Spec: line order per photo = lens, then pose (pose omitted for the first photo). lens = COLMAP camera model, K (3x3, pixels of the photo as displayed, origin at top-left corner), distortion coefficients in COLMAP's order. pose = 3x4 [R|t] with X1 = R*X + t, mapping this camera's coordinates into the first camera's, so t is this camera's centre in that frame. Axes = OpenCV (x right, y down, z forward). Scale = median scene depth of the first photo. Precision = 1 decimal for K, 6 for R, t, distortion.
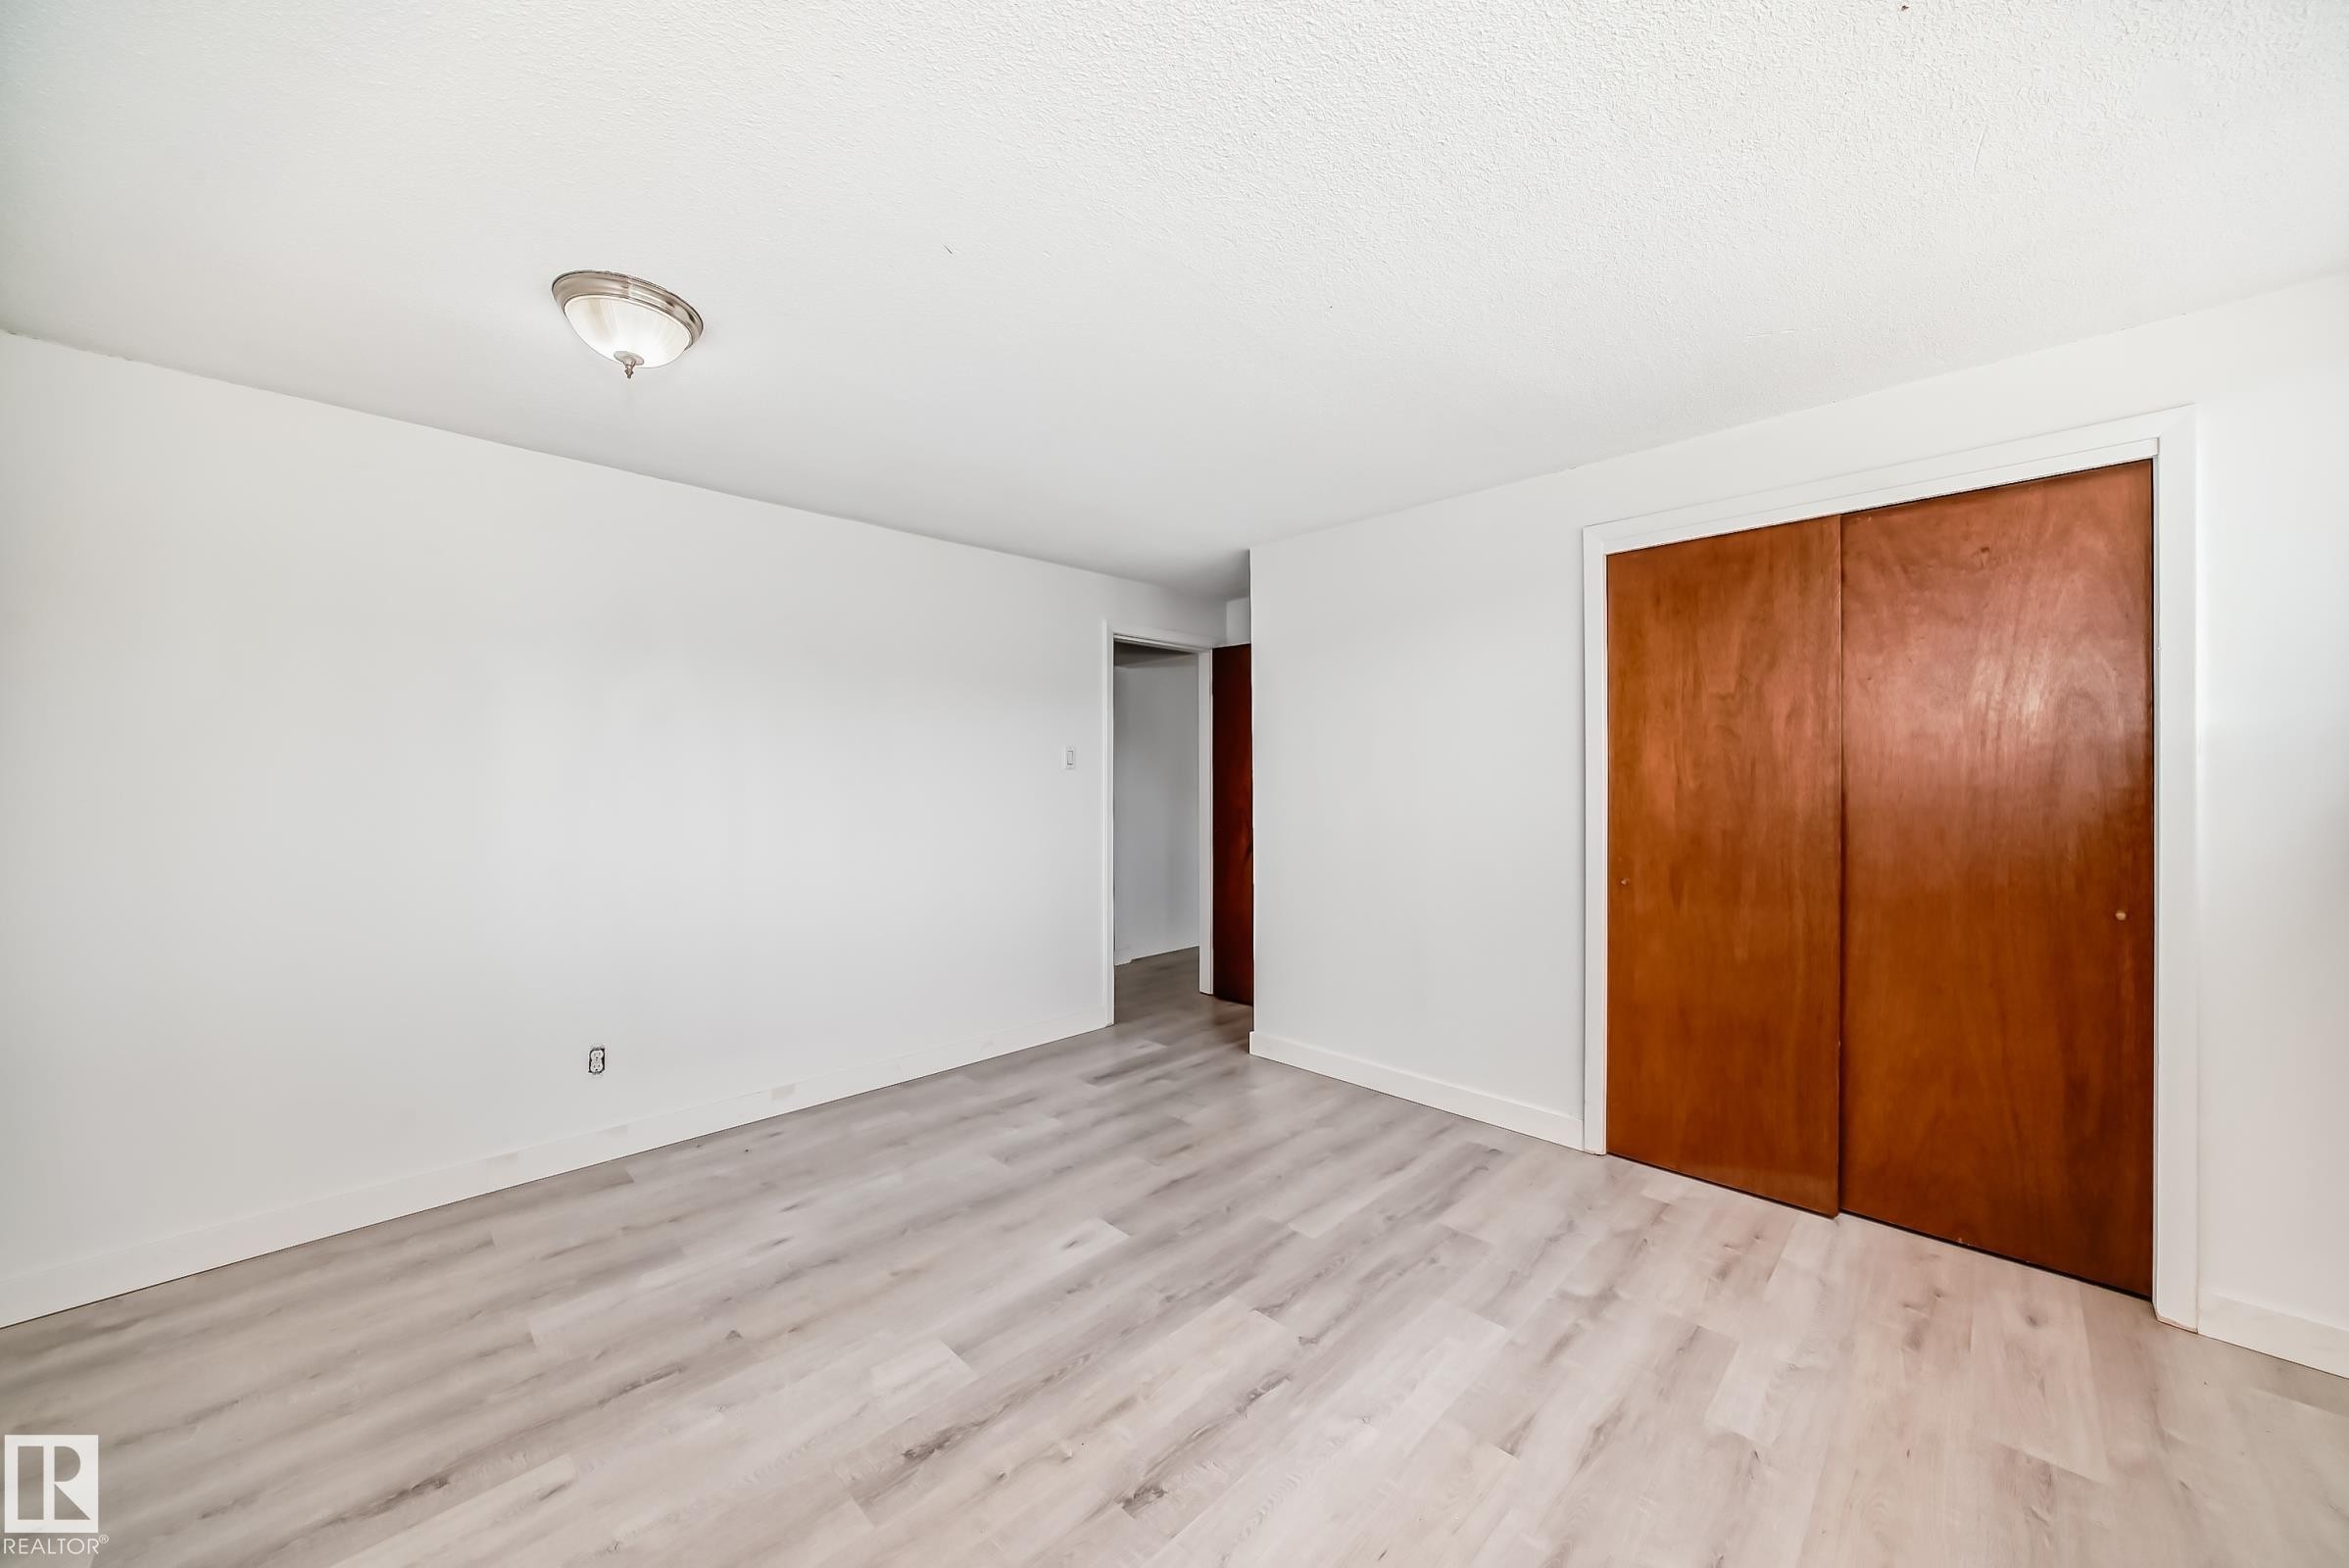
lens RADIAL K [[830.2, 0, 1183.2], [0, 830.2, 788.8], [0, 0, 1]] dist [-0.028198, 0.008078]
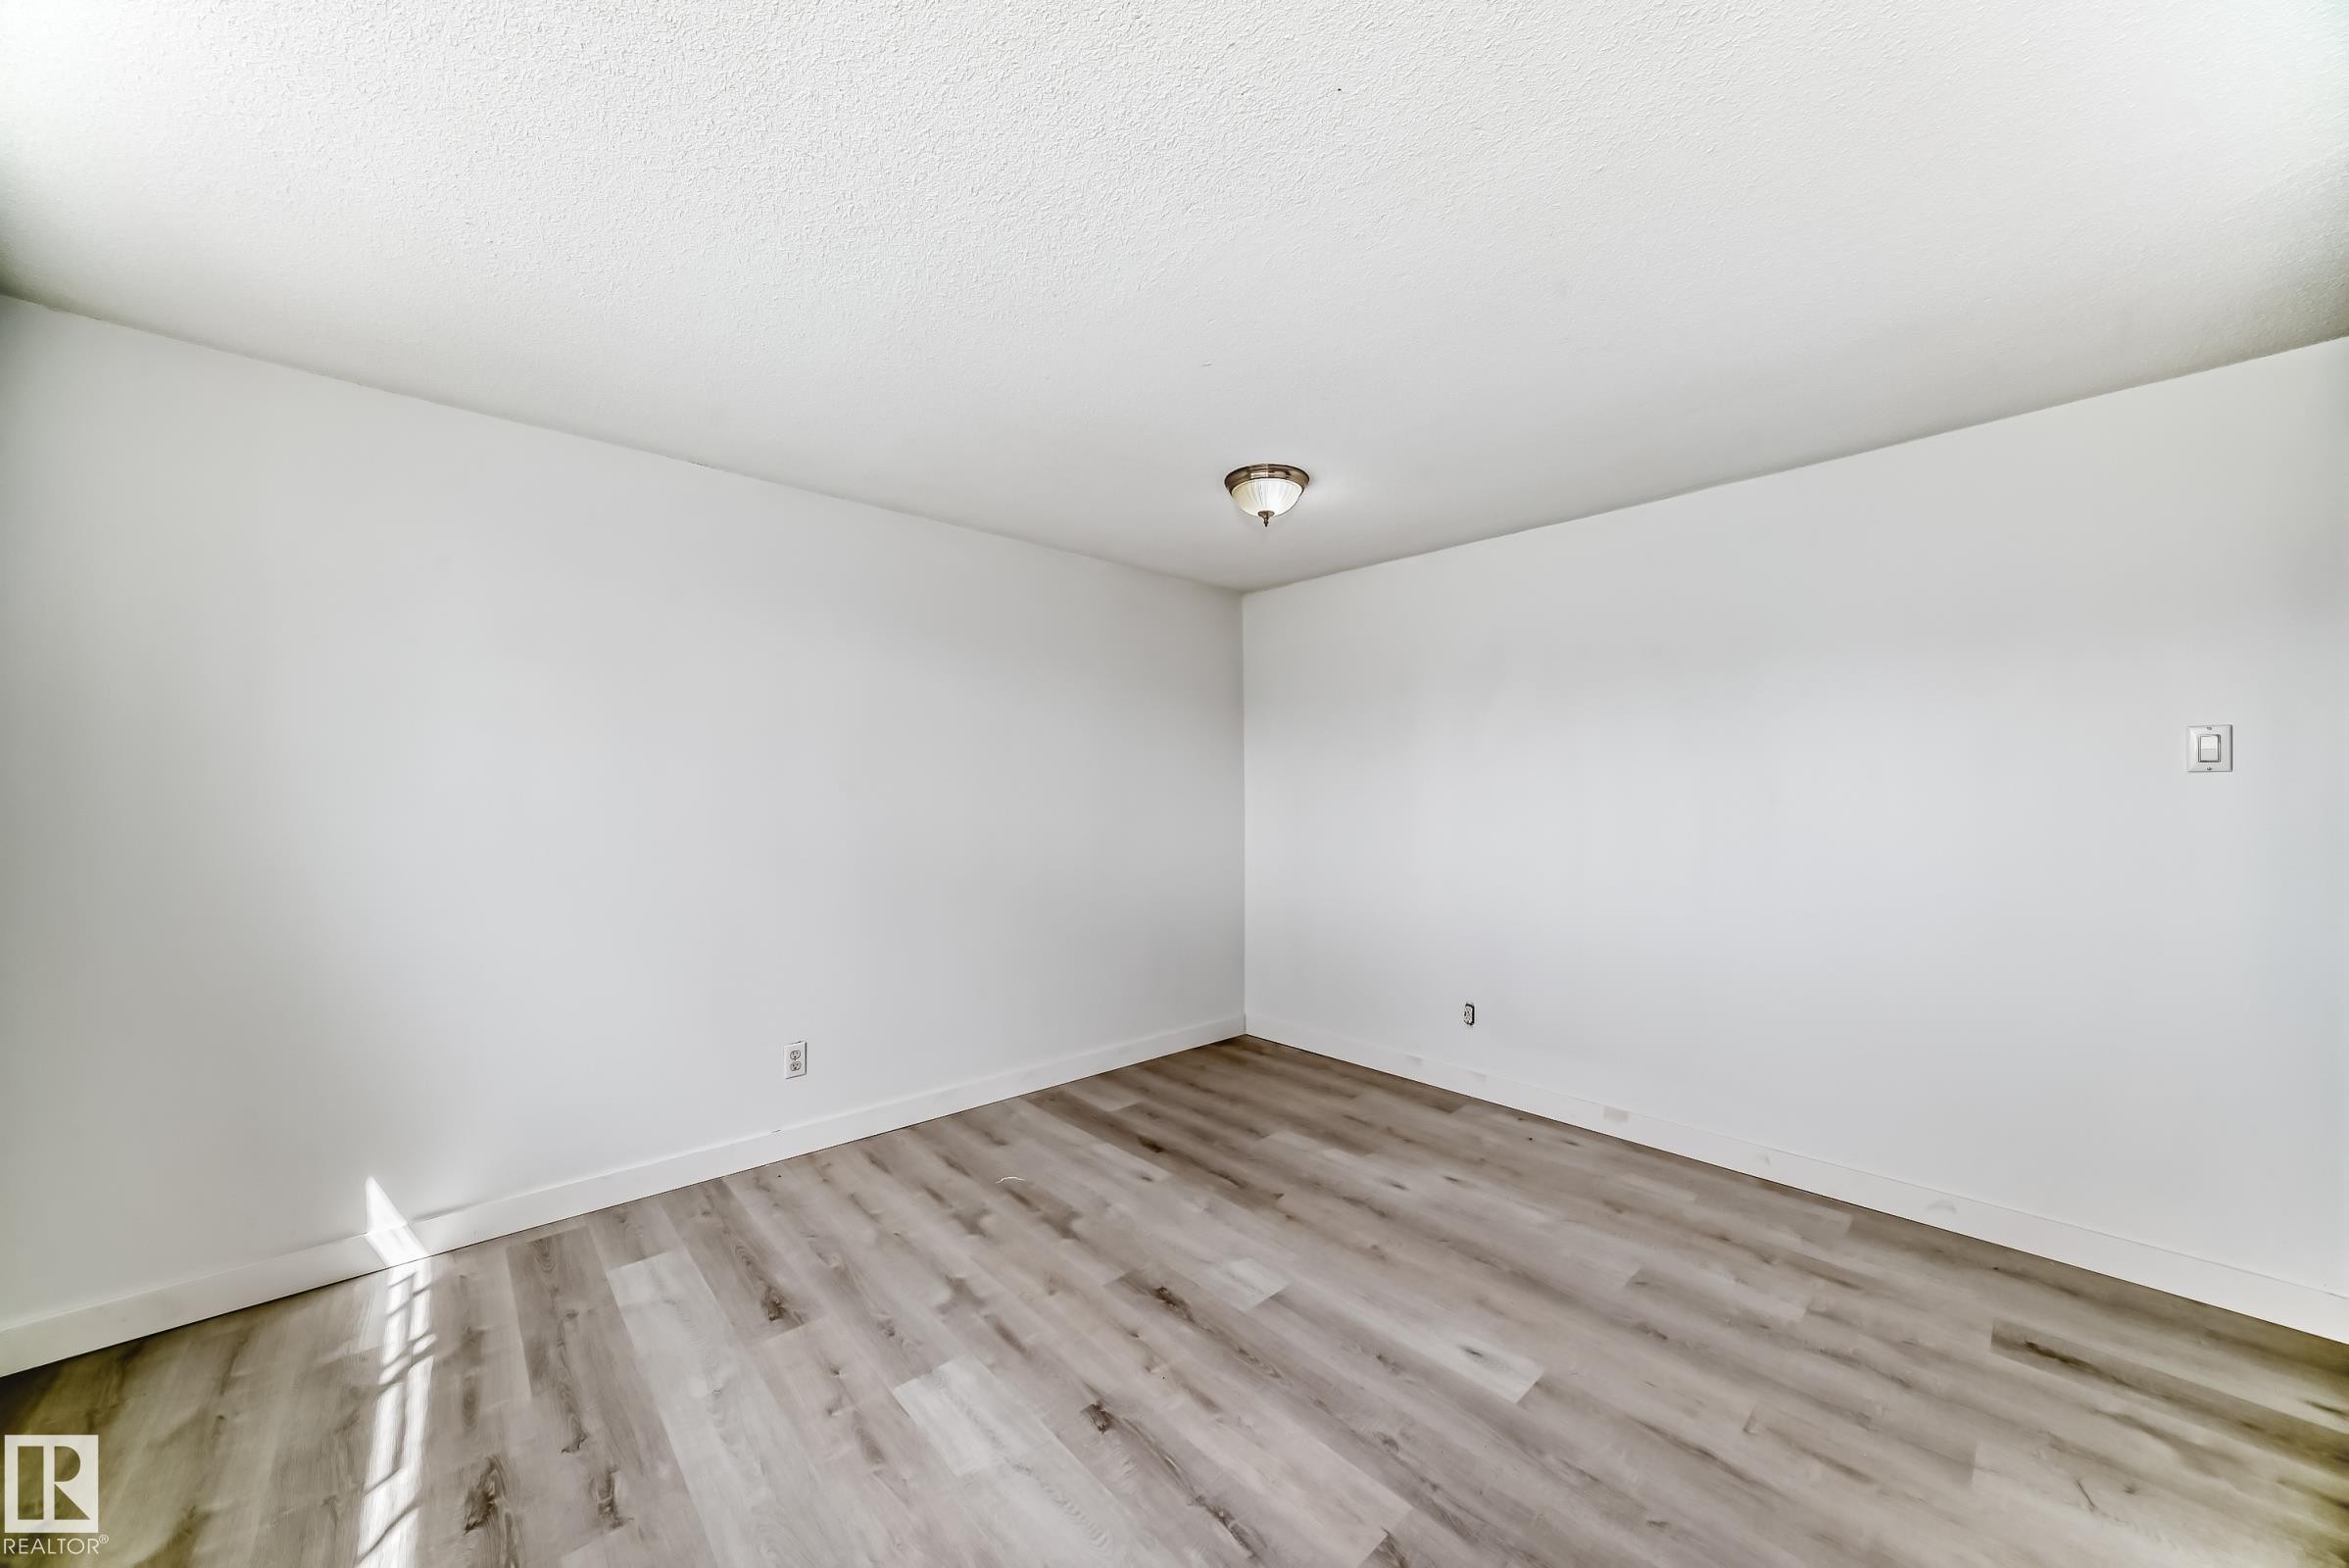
lens RADIAL K [[830.2, 0, 1183.2], [0, 830.2, 788.8], [0, 0, 1]] dist [-0.028198, 0.008078]
pose [[-0.045408, -0.007050, -0.998944, 0.690899], [-0.010014, 0.999928, -0.006602, -0.003463], [0.998918, 0.009704, -0.045475, 0.730859]]
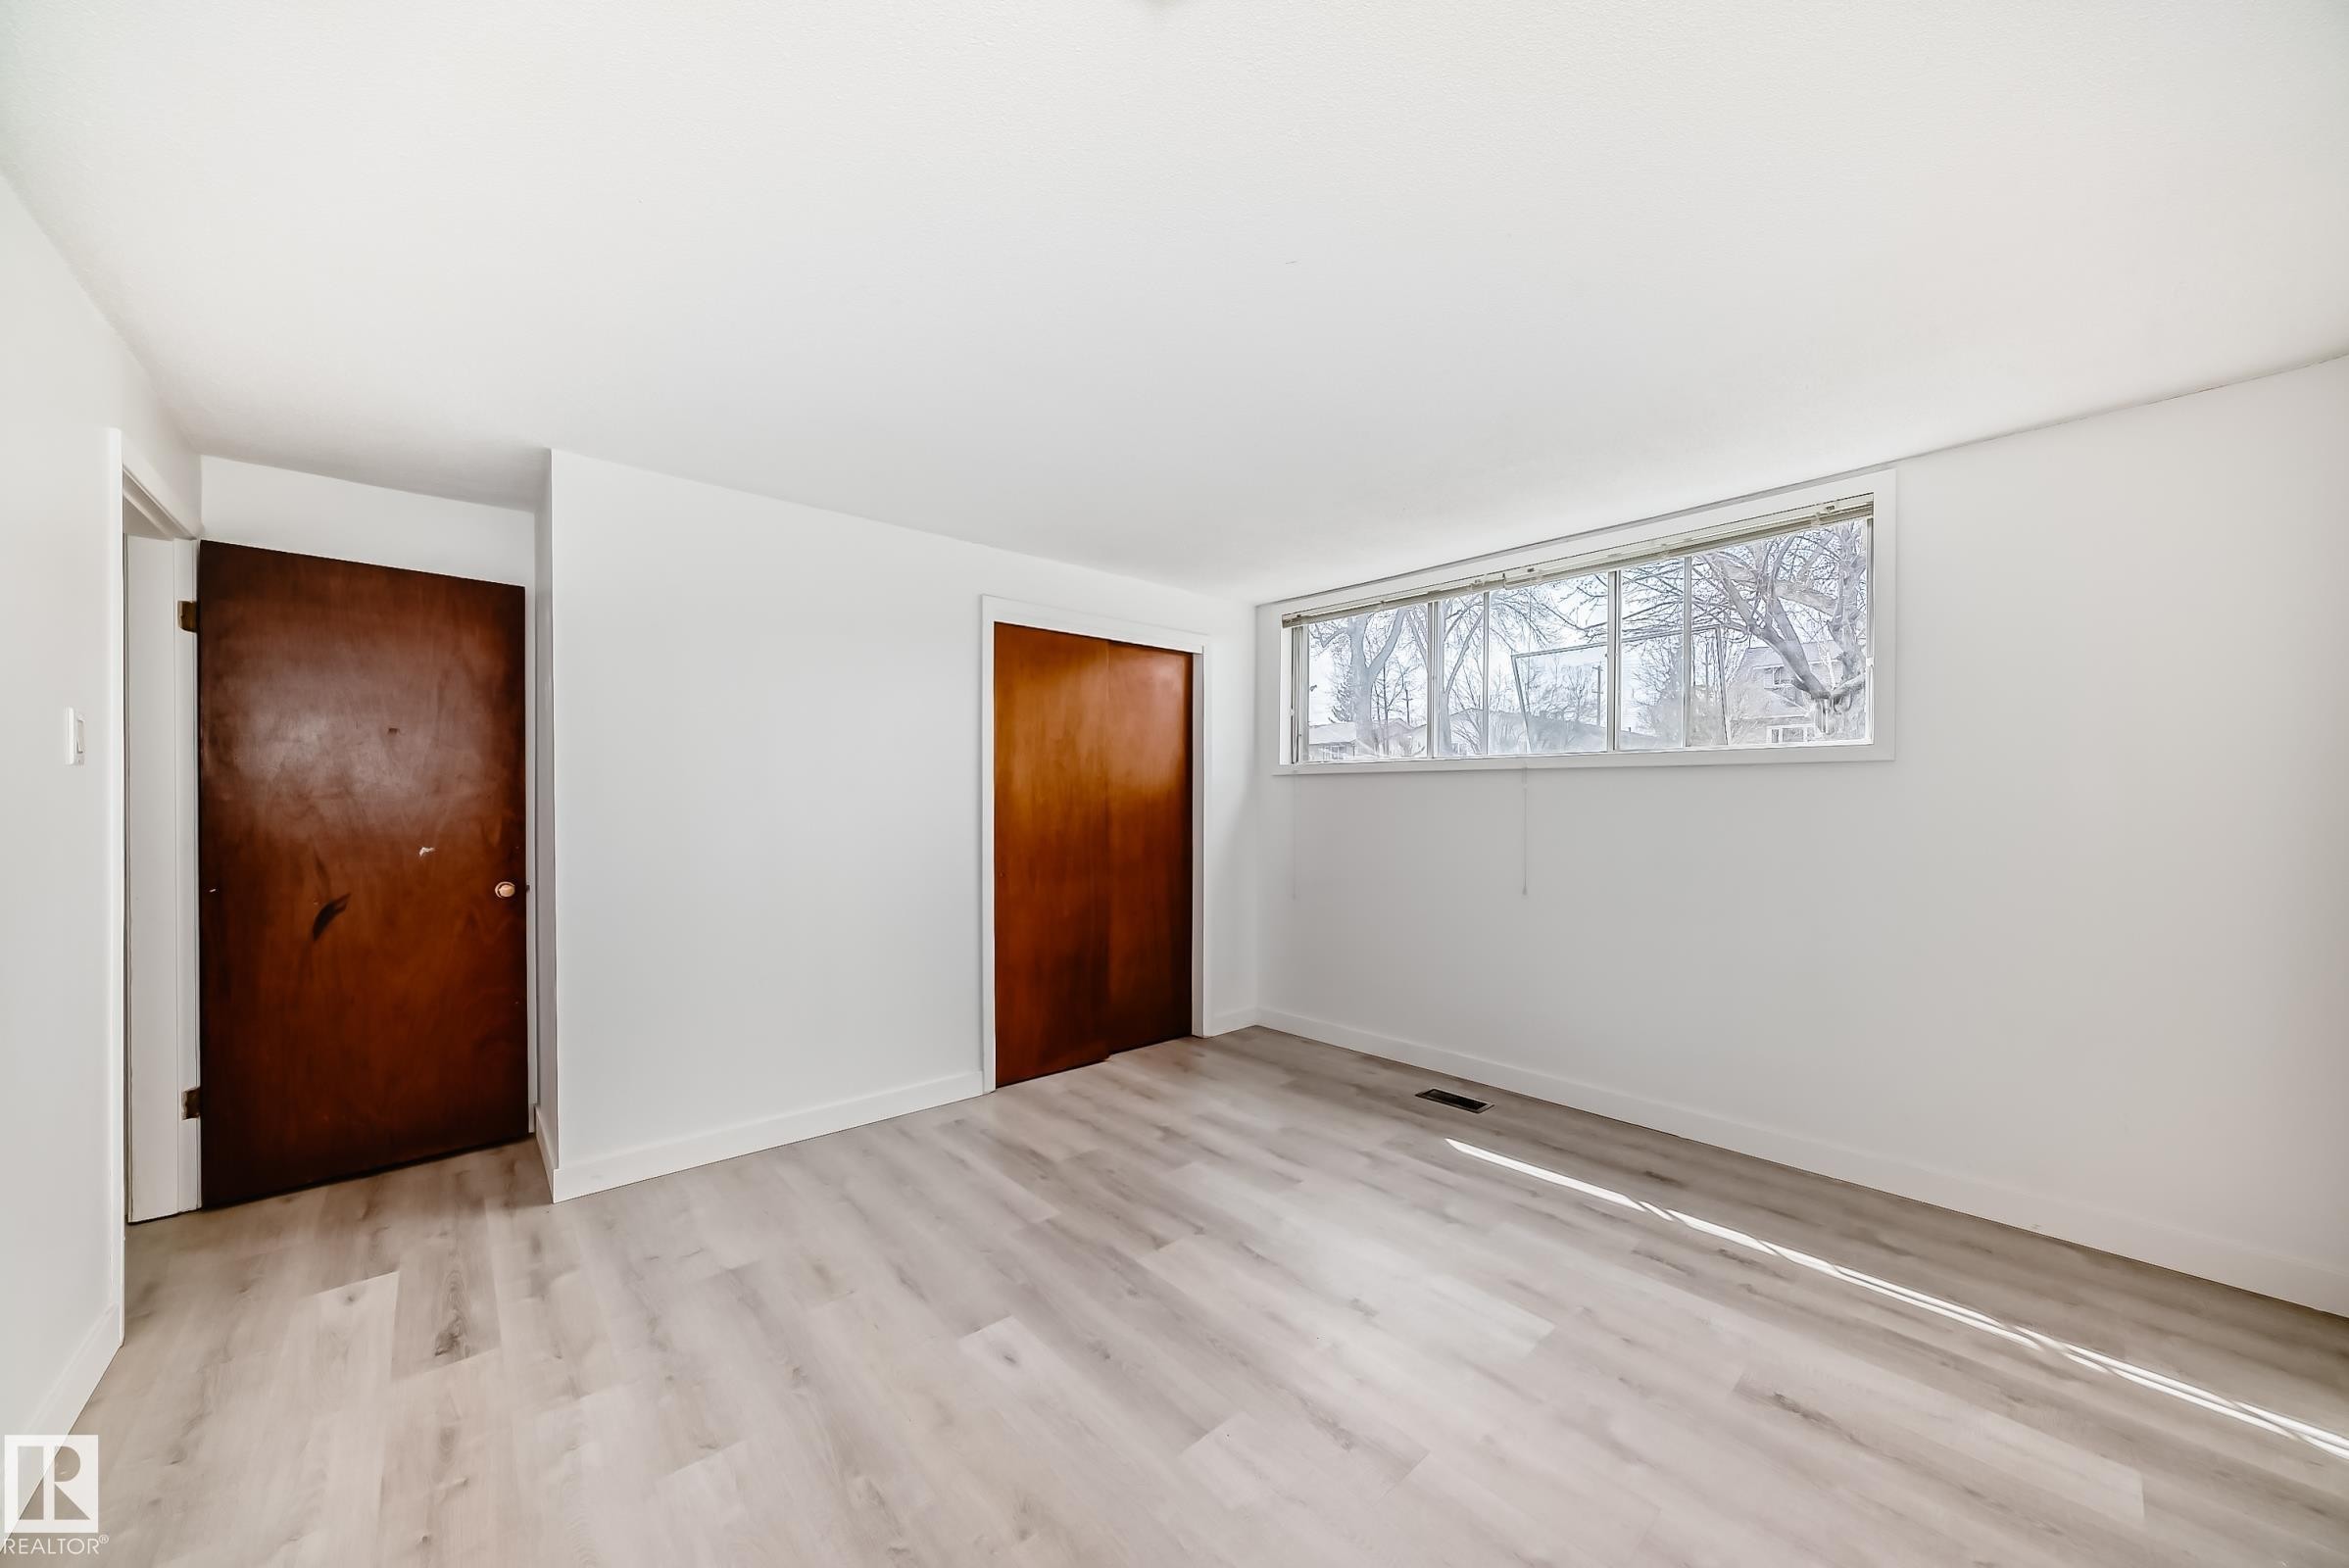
lens RADIAL K [[830.2, 0, 1183.2], [0, 830.2, 788.8], [0, 0, 1]] dist [-0.028198, 0.008078]
pose [[0.061333, 0.017078, 0.997971, -0.932065], [0.007742, 0.999815, -0.017586, 0.002642], [-0.998087, 0.008805, 0.061190, 0.763074]]
